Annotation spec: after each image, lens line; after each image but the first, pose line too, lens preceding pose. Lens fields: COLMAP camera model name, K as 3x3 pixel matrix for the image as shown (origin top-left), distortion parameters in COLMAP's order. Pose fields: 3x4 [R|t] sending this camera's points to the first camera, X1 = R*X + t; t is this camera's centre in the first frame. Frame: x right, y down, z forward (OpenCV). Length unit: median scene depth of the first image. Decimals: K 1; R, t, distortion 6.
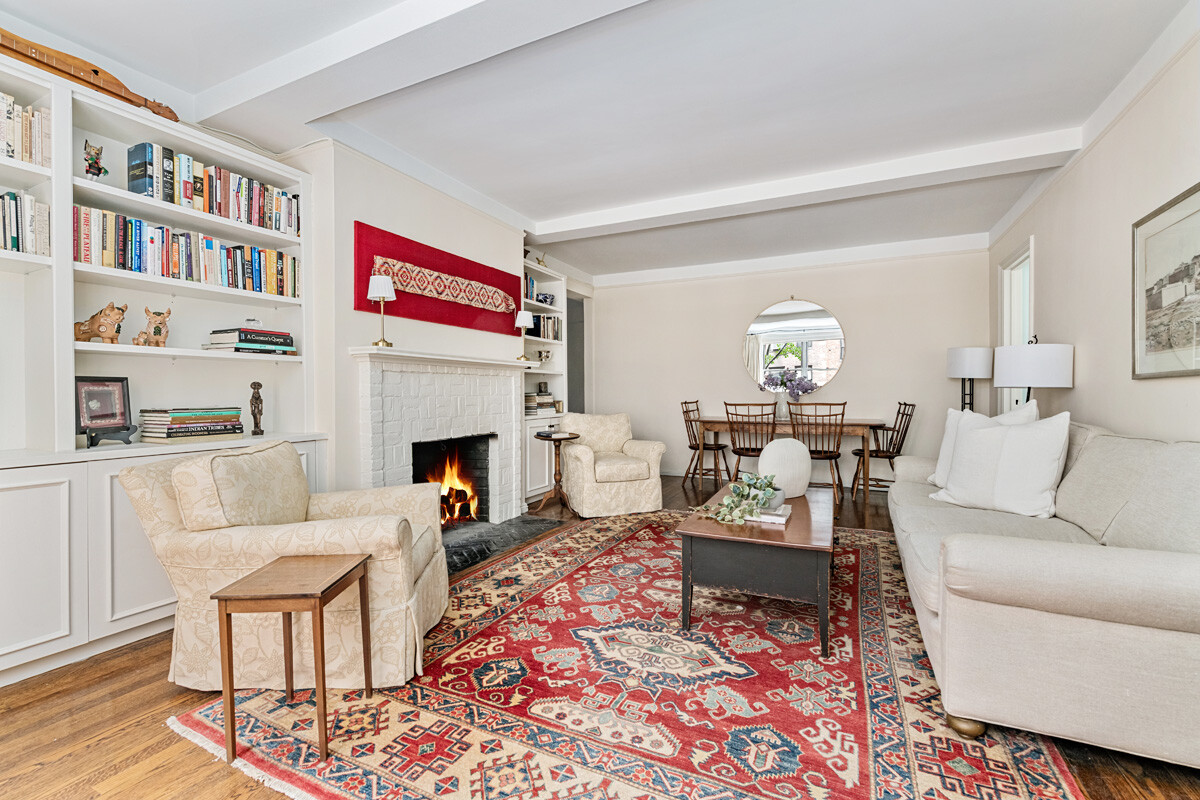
lens RADIAL K [[517.4, 0, 591.9], [0, 517.4, 396.8], [0, 0, 1]] dist [0.028713, 0.000057]
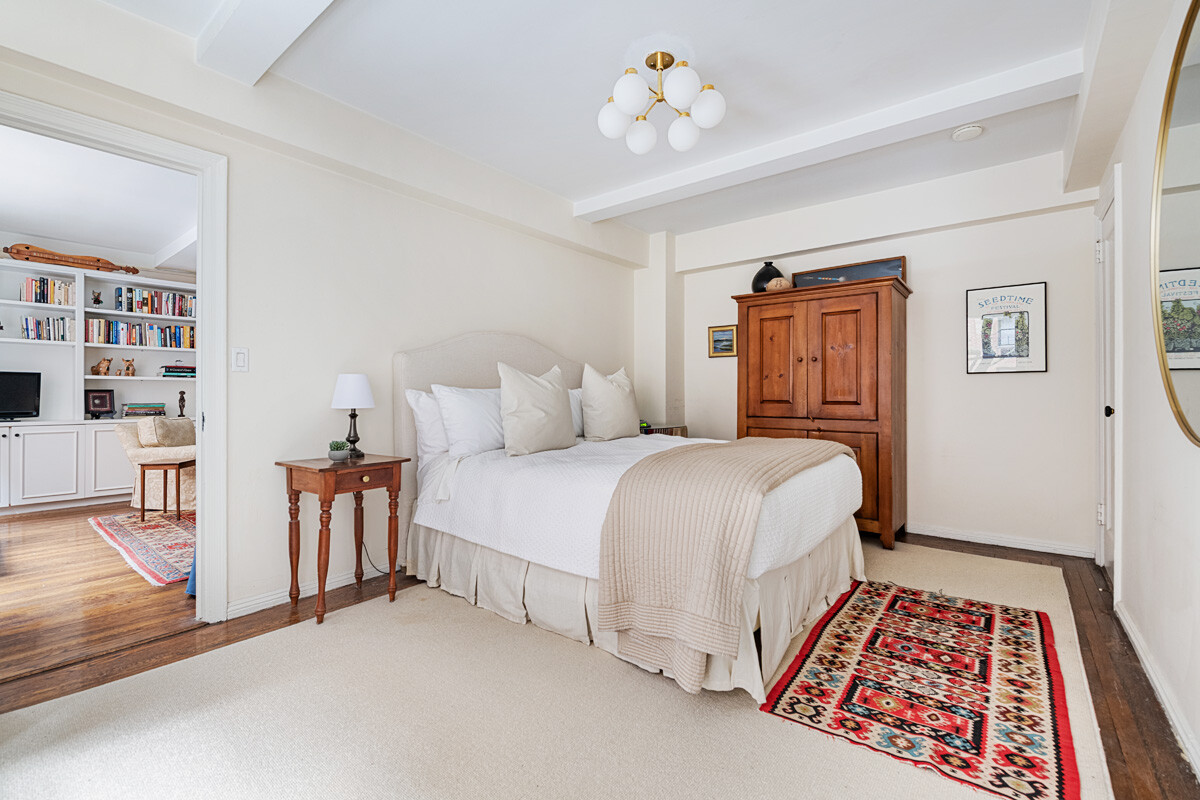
lens RADIAL K [[517.4, 0, 599.2], [0, 517.4, 404.3], [0, 0, 1]] dist [0.028713, 0.000057]
pose [[0.975320, 0.000693, -0.220794, 1.586641], [0.000534, 0.999985, 0.005498, 0.014142], [0.220794, -0.005480, 0.975305, -0.730127]]
